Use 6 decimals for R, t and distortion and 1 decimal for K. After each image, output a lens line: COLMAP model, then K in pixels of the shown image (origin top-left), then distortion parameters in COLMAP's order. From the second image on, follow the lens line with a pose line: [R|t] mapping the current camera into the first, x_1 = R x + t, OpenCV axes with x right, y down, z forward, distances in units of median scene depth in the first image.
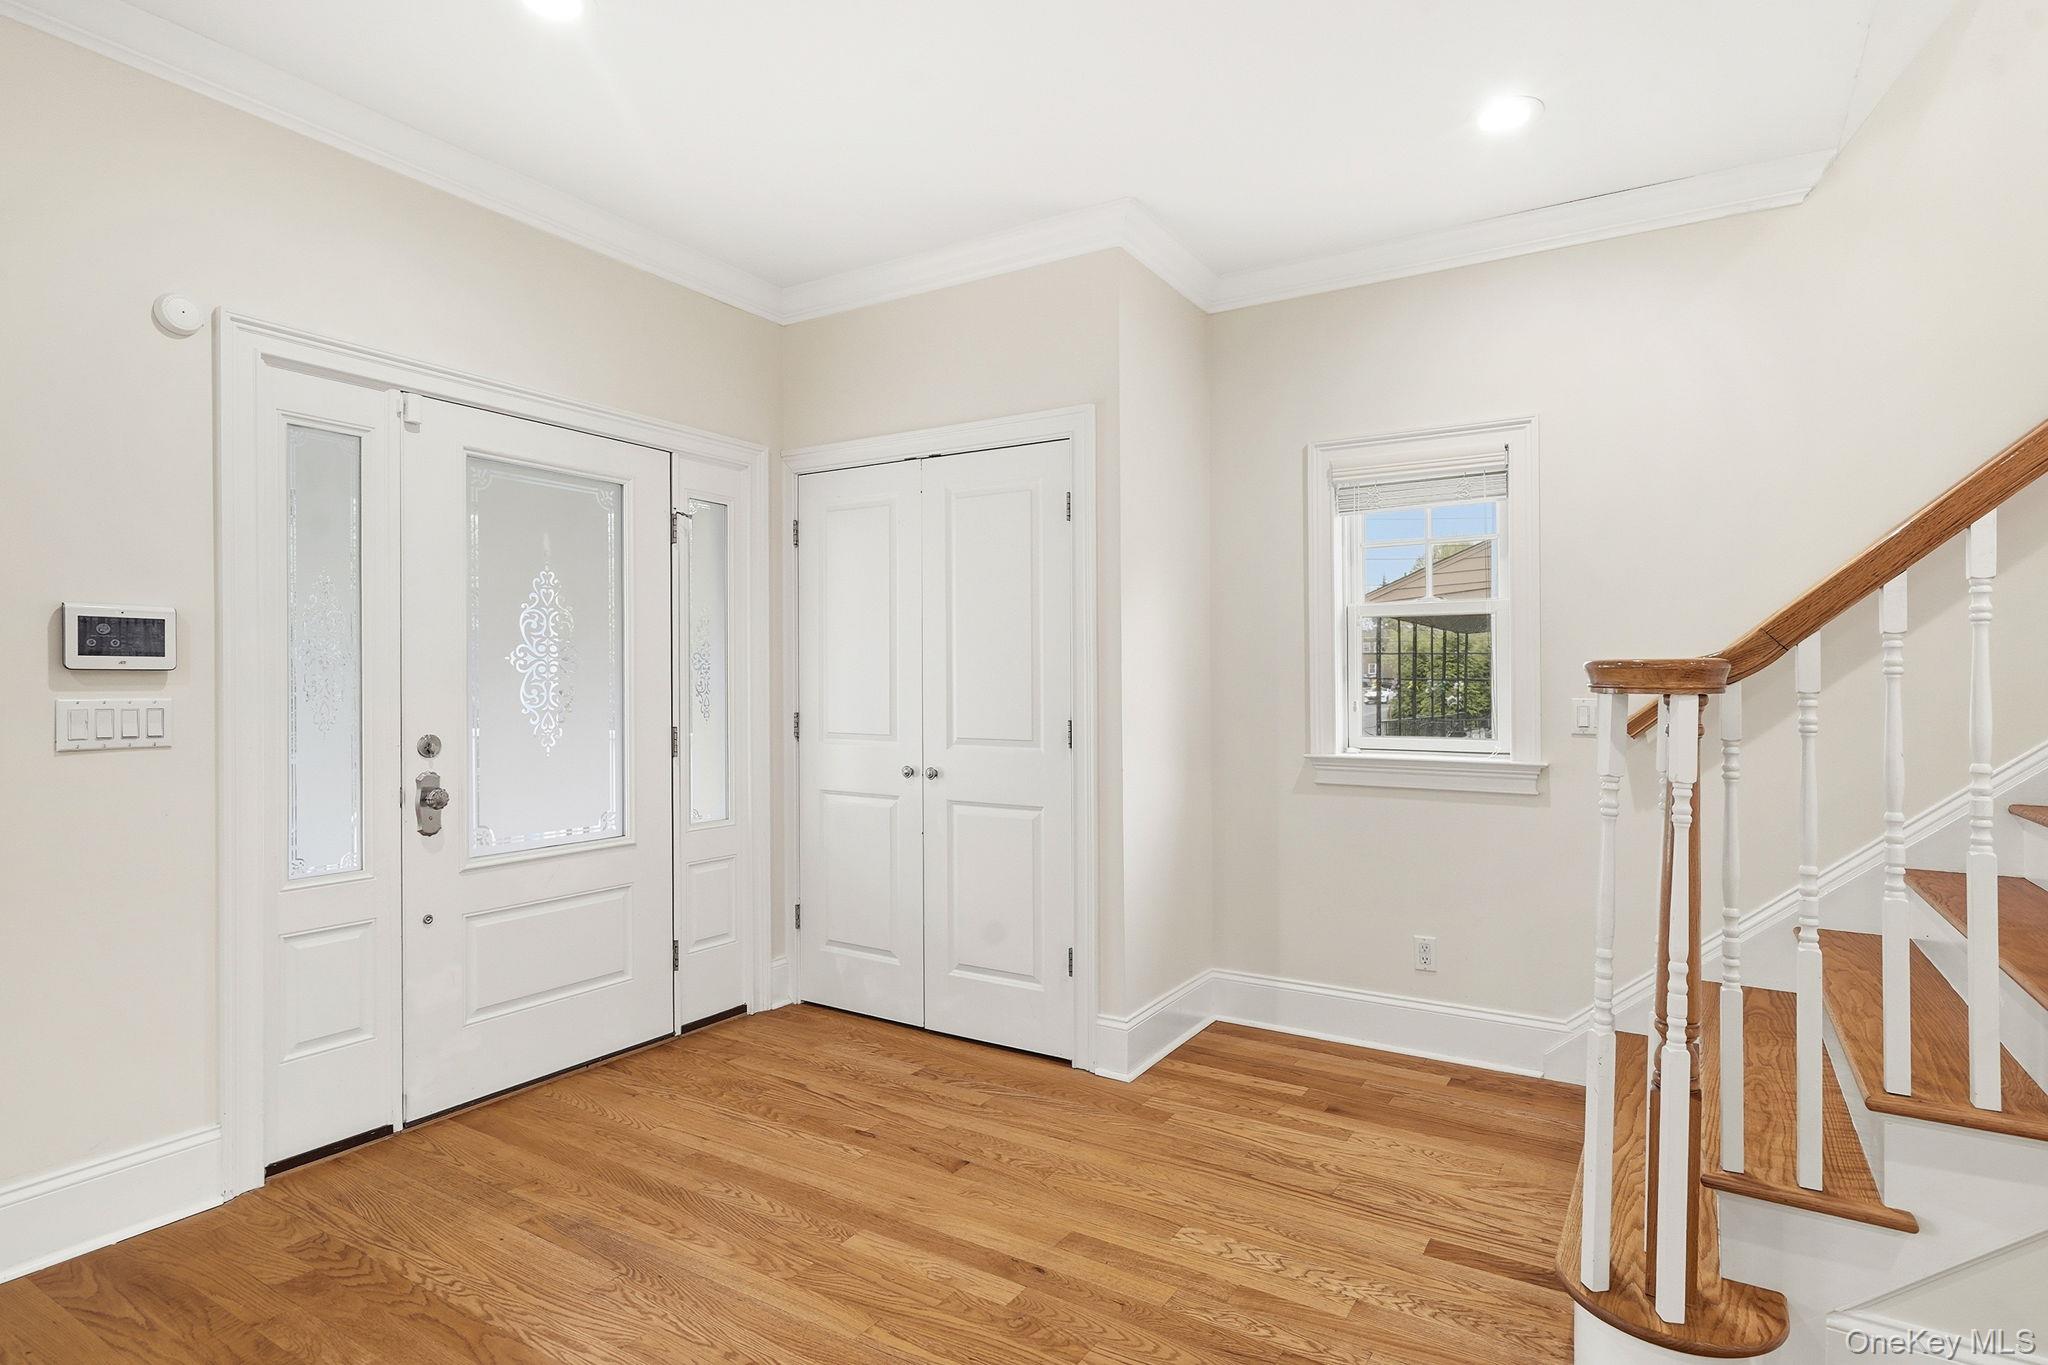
lens RADIAL K [[1061.7, 0, 1030.9], [0, 1061.7, 694.8], [0, 0, 1]] dist [-0.000290, 0.003007]
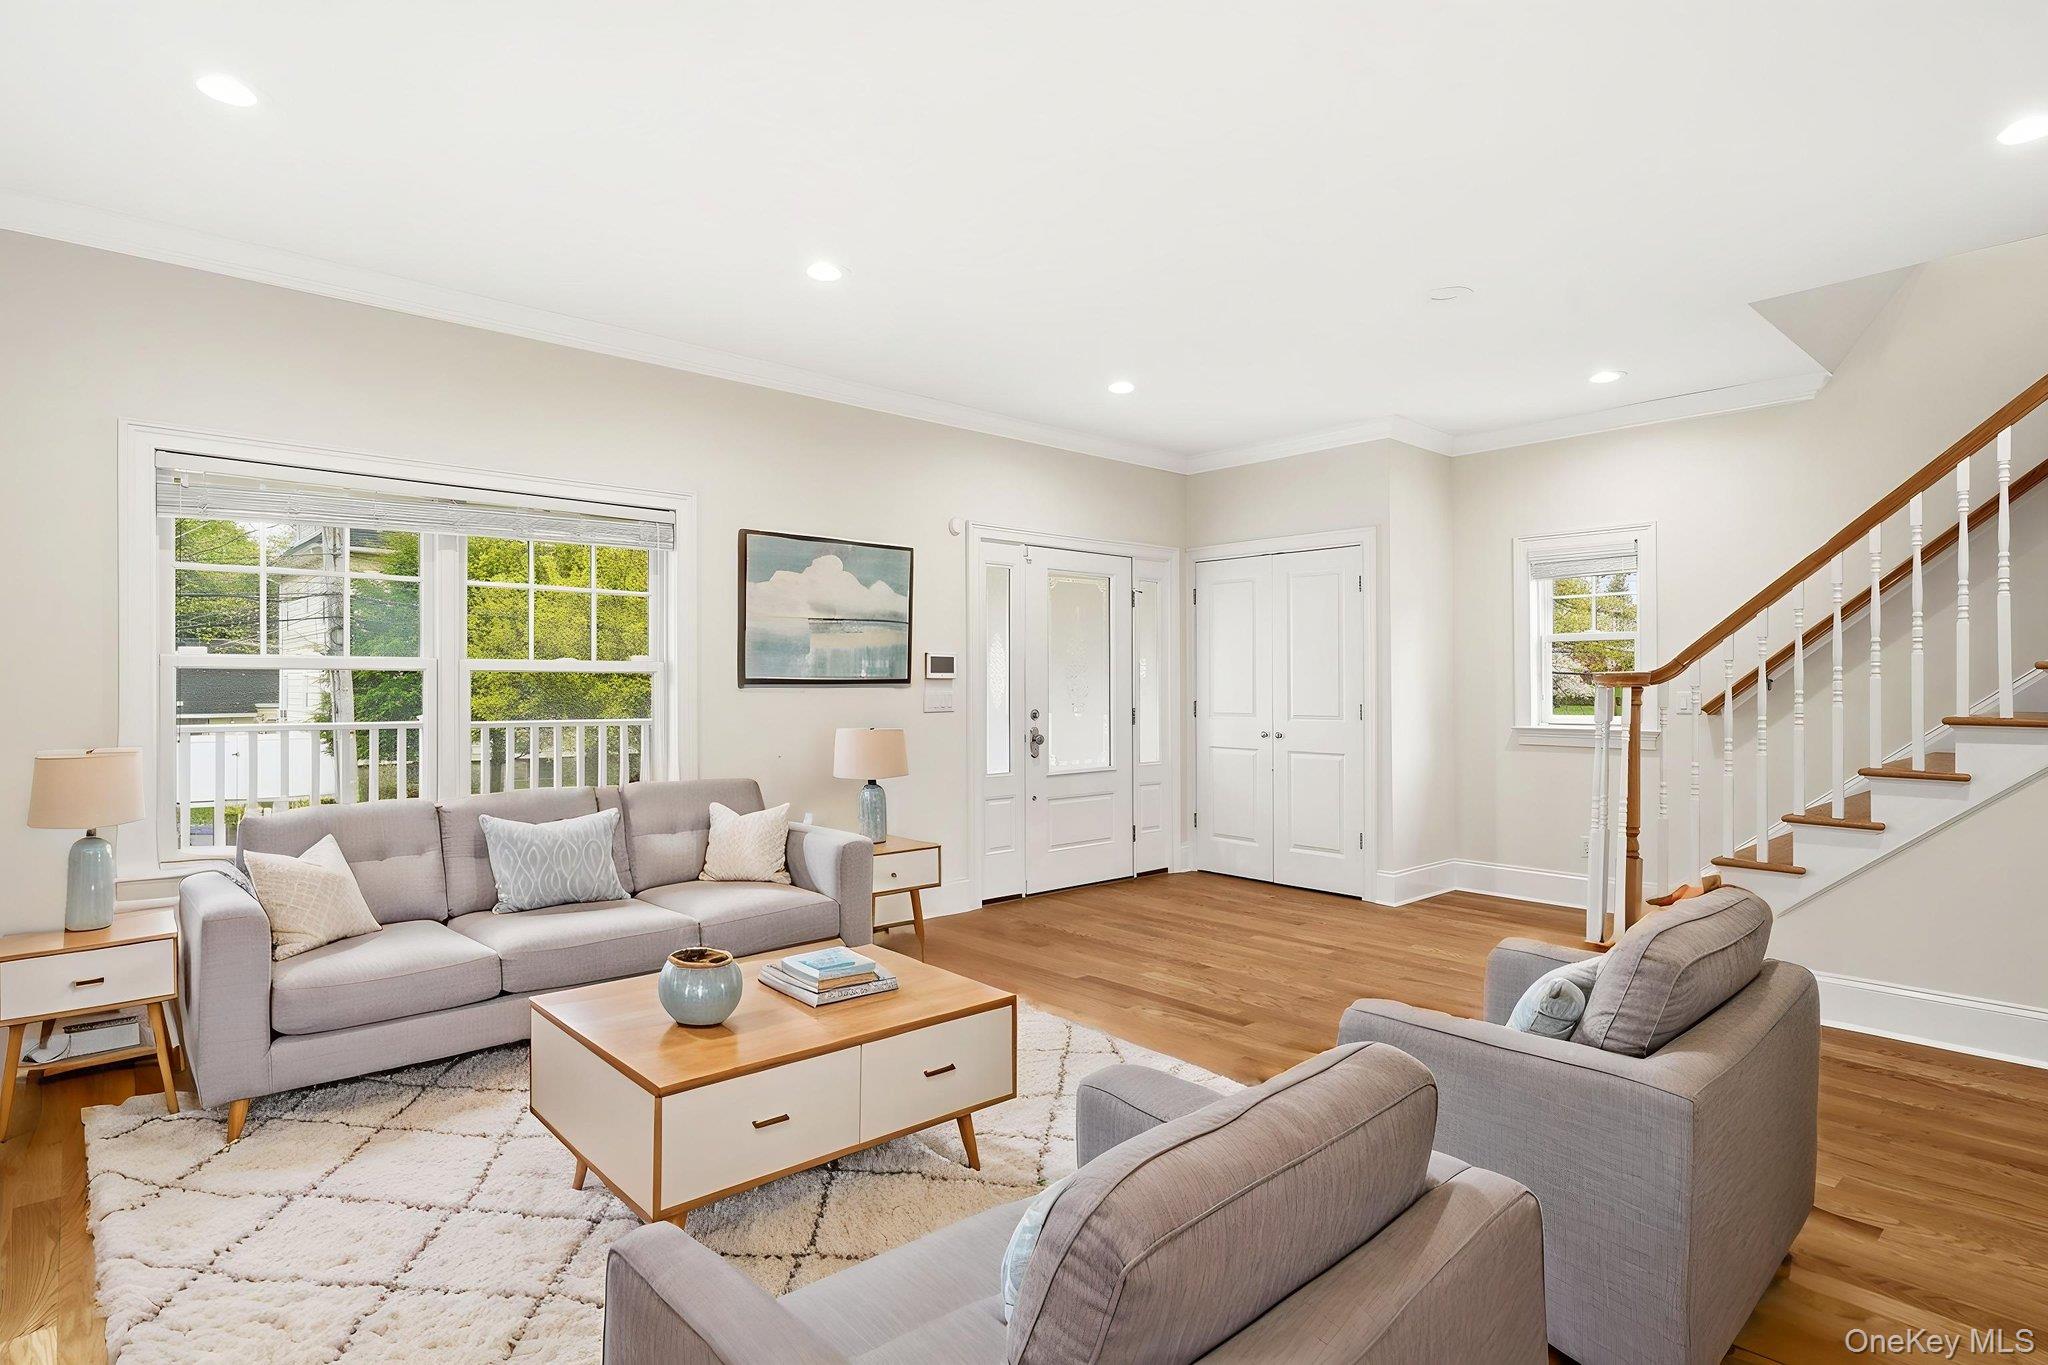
lens RADIAL K [[1061.7, 0, 1024.1], [0, 1061.7, 688.6], [0, 0, 1]] dist [-0.000290, 0.003007]
pose [[0.960323, -0.000678, -0.278891, -0.008346], [-0.001264, 0.999976, -0.006780, 0.010096], [0.278889, 0.006863, 0.960299, -0.836299]]
